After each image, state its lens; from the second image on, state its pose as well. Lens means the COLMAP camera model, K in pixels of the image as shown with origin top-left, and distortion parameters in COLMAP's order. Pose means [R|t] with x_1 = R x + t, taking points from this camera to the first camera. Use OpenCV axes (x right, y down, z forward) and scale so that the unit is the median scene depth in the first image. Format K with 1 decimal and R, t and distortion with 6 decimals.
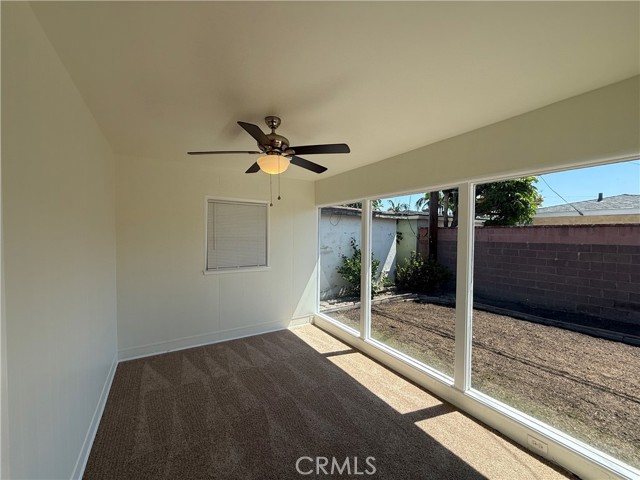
lens RADIAL K [[255.9, 0, 320.0], [0, 255.9, 240.0], [0, 0, 1]] dist [-0.001391, -0.000044]
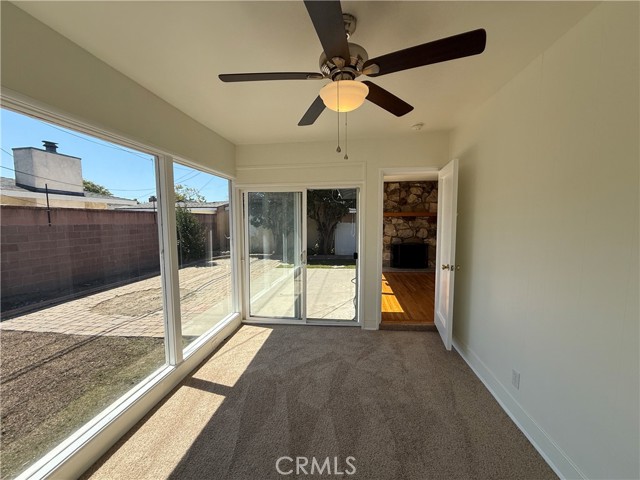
lens RADIAL K [[255.9, 0, 320.0], [0, 255.9, 240.0], [0, 0, 1]] dist [-0.001391, -0.000044]
pose [[-0.781957, -0.048267, 0.621461, -0.516488], [0.014148, 0.995366, 0.095109, 0.010813], [-0.623172, 0.083163, -0.777651, 1.451334]]
